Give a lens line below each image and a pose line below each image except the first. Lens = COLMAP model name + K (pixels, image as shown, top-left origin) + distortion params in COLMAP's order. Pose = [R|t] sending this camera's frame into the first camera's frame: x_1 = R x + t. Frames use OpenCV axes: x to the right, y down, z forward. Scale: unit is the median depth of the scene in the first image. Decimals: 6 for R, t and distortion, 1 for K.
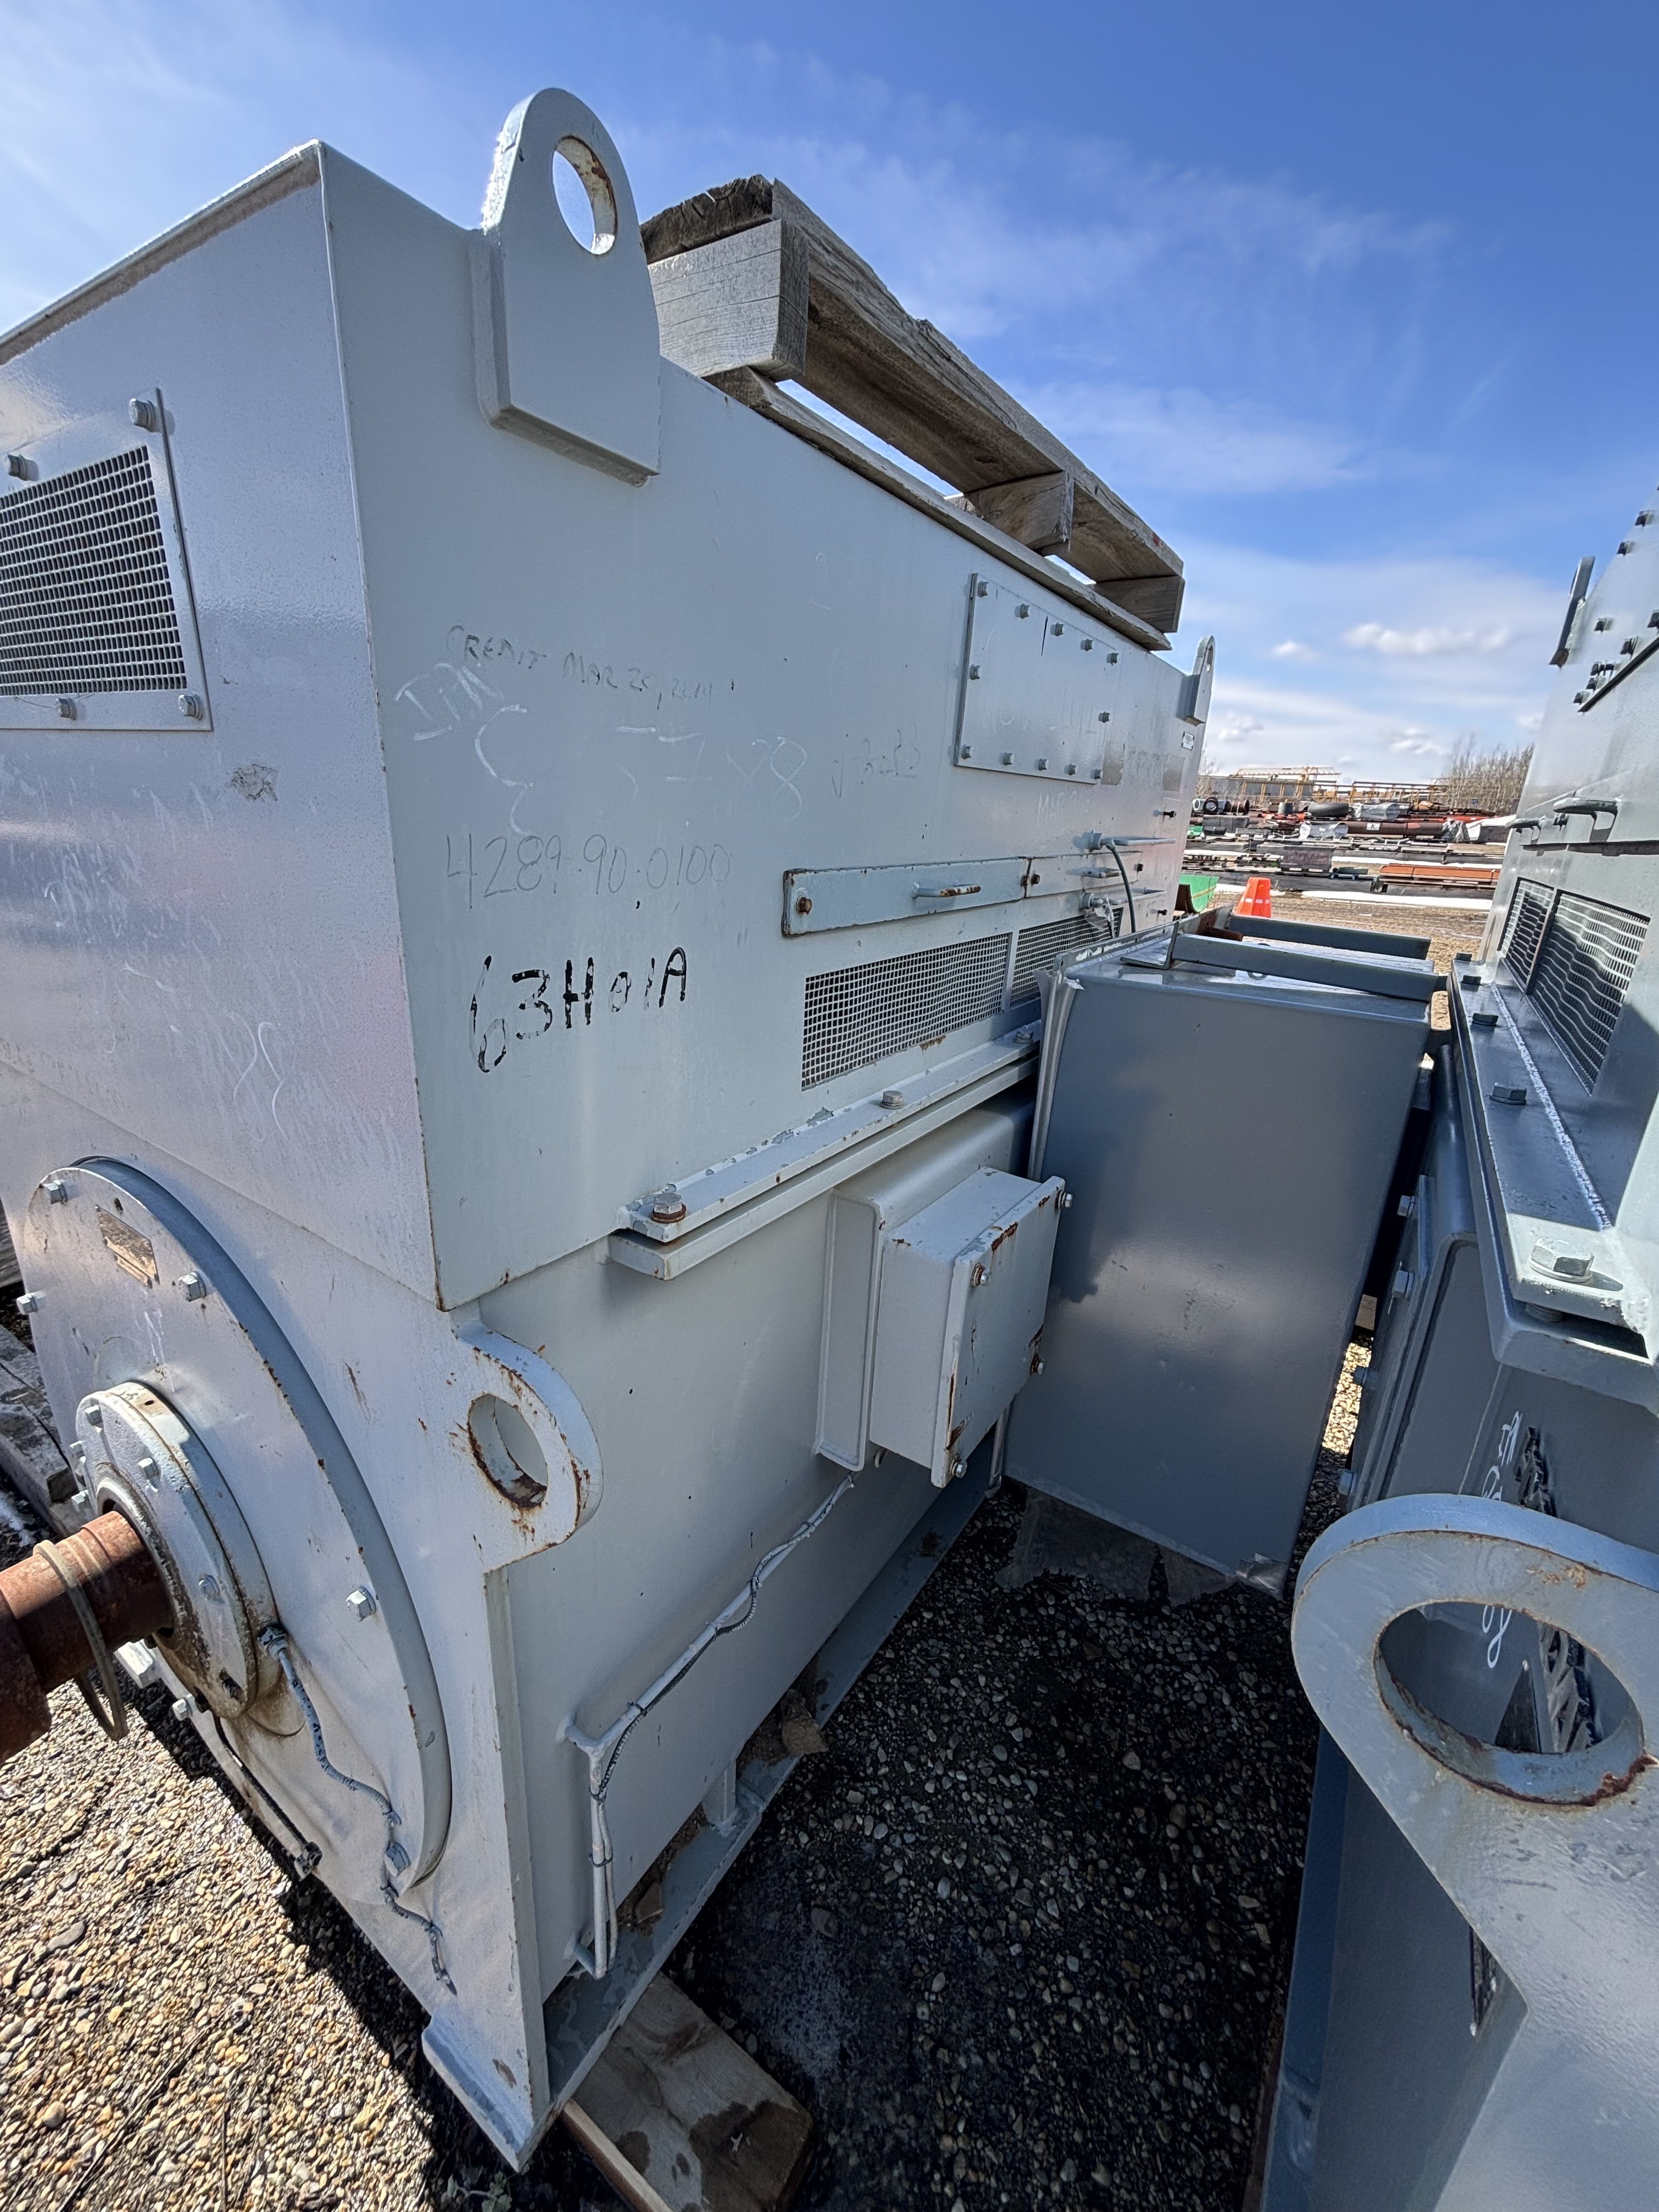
lens RADIAL K [[890.7, 0, 833.3], [0, 890.7, 1109.5], [0, 0, 1]] dist [0.004090, -0.001139]
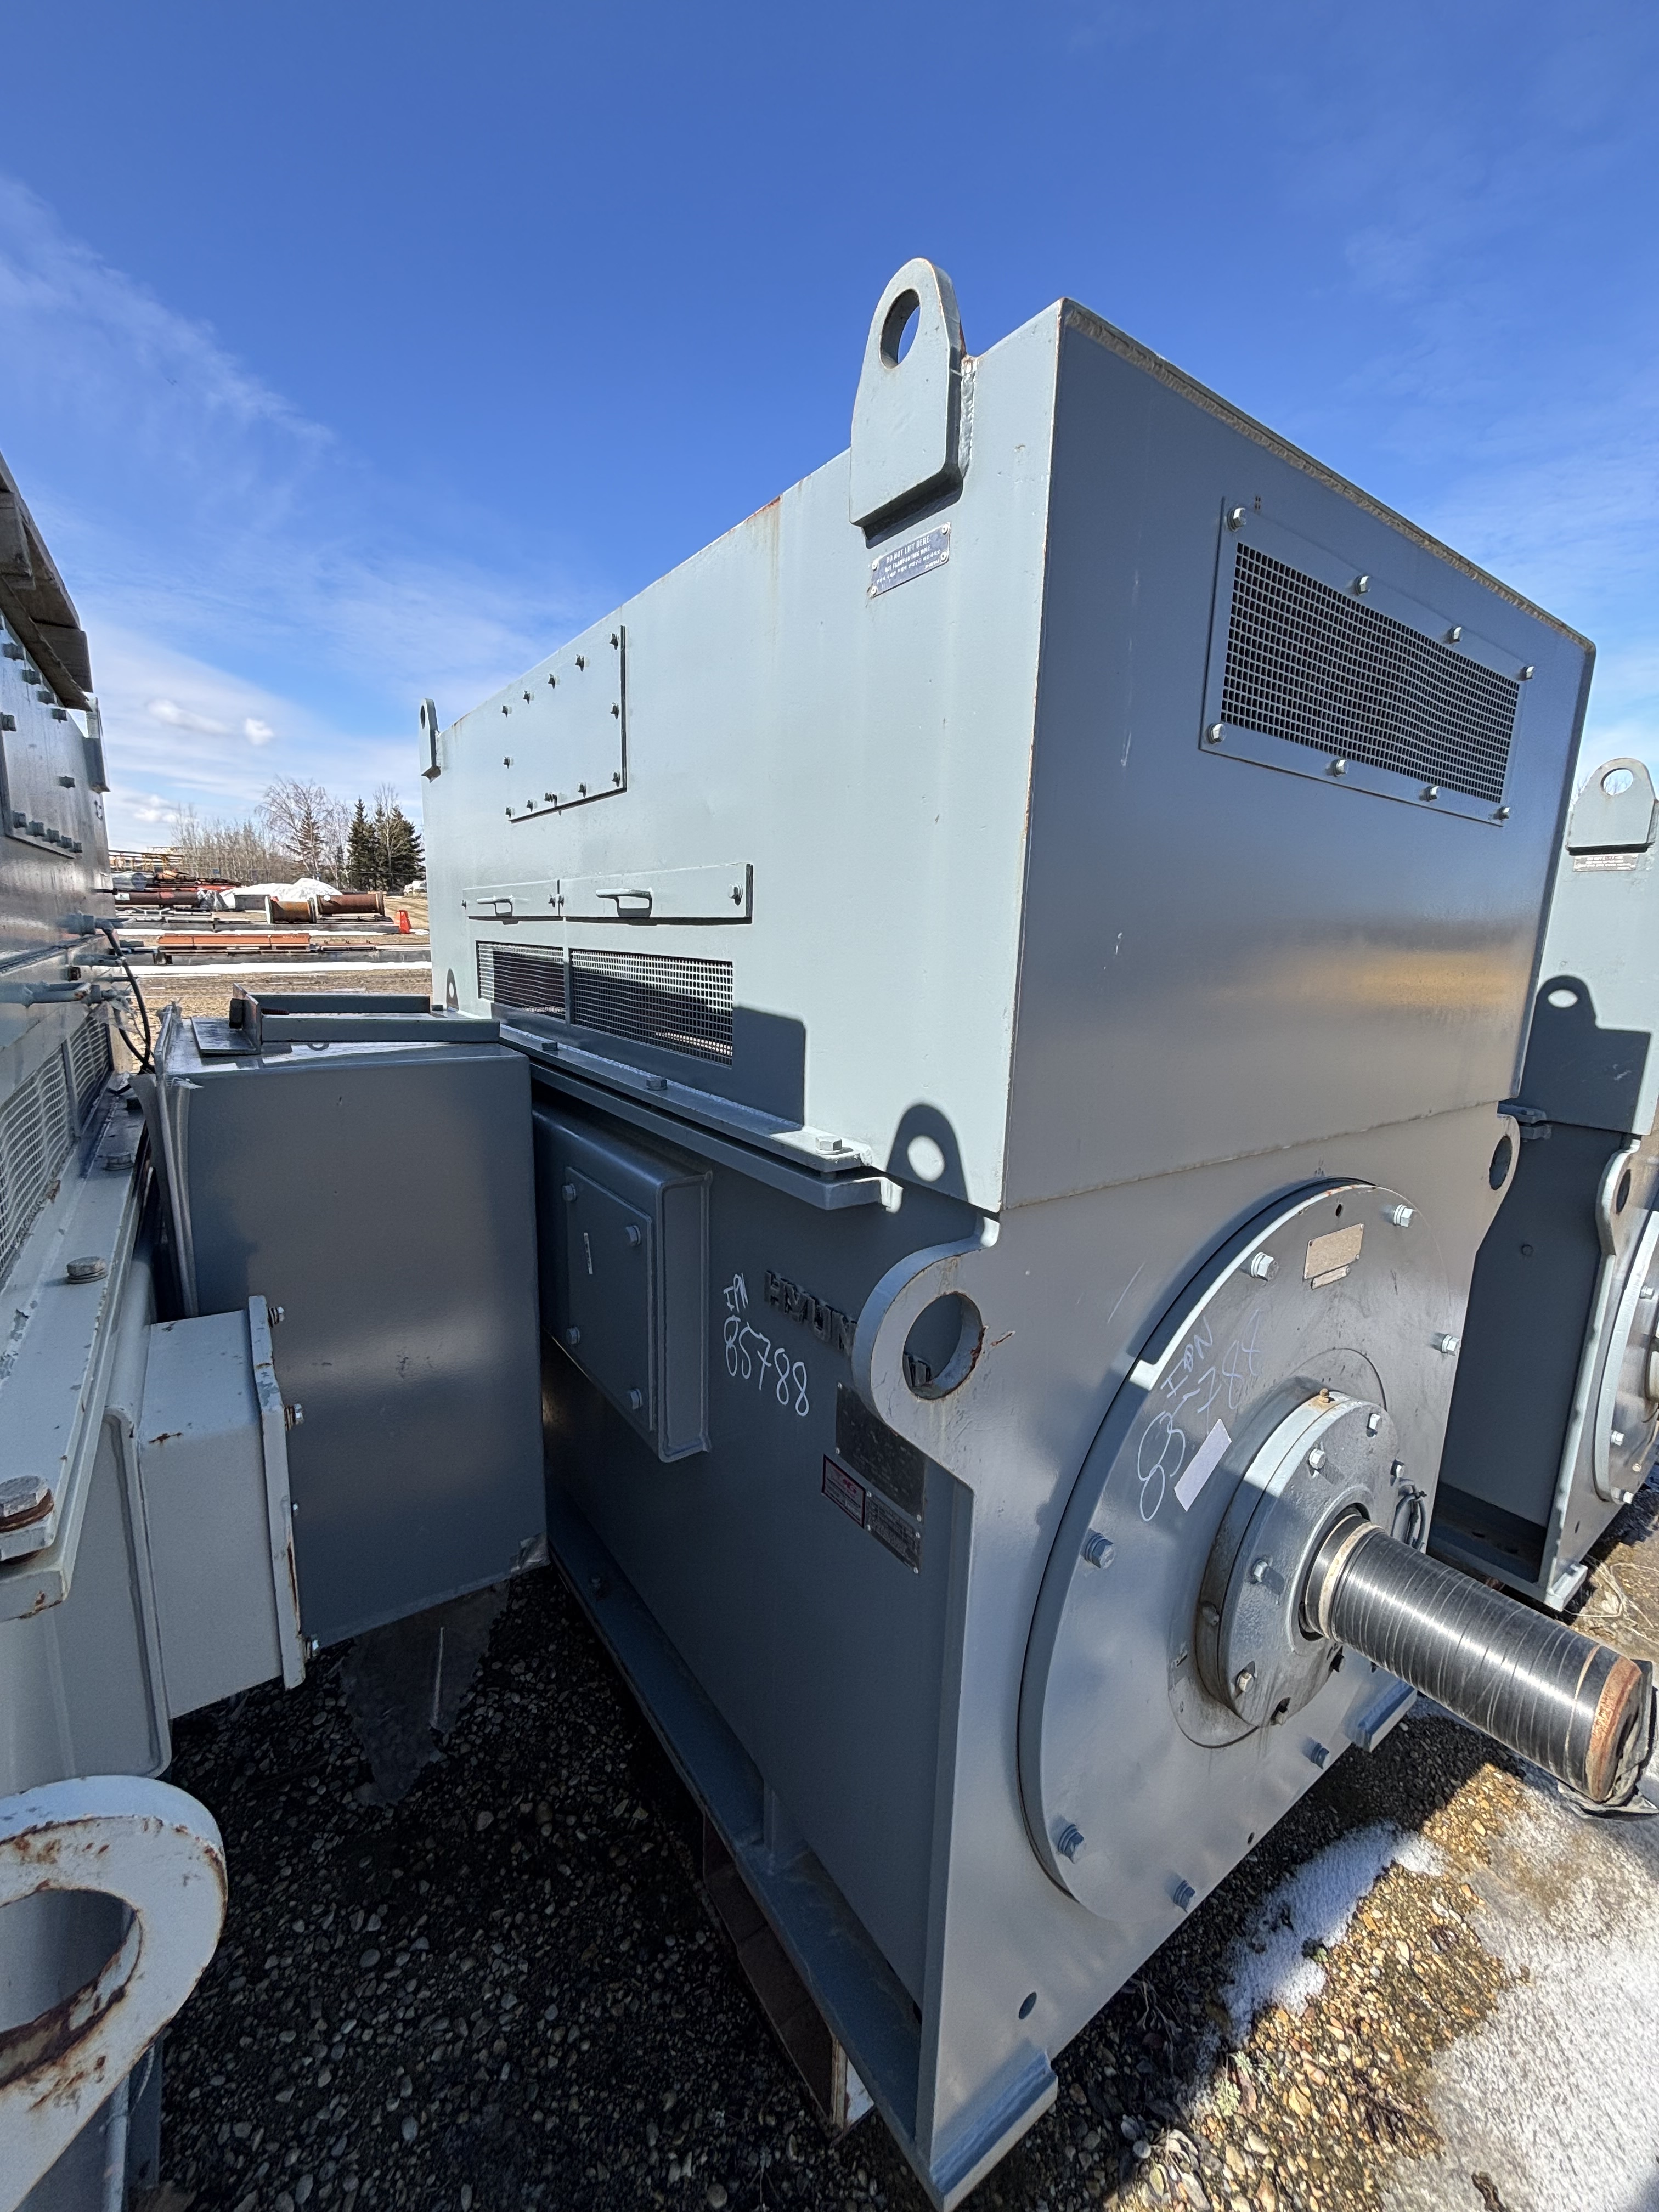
lens RADIAL K [[890.7, 0, 822.2], [0, 890.7, 1095.3], [0, 0, 1]] dist [0.004090, -0.001139]
pose [[0.376419, -0.209540, 0.902442, -0.259421], [0.286558, 0.952653, 0.101672, -0.038007], [-0.881018, 0.220330, 0.418642, 0.070172]]
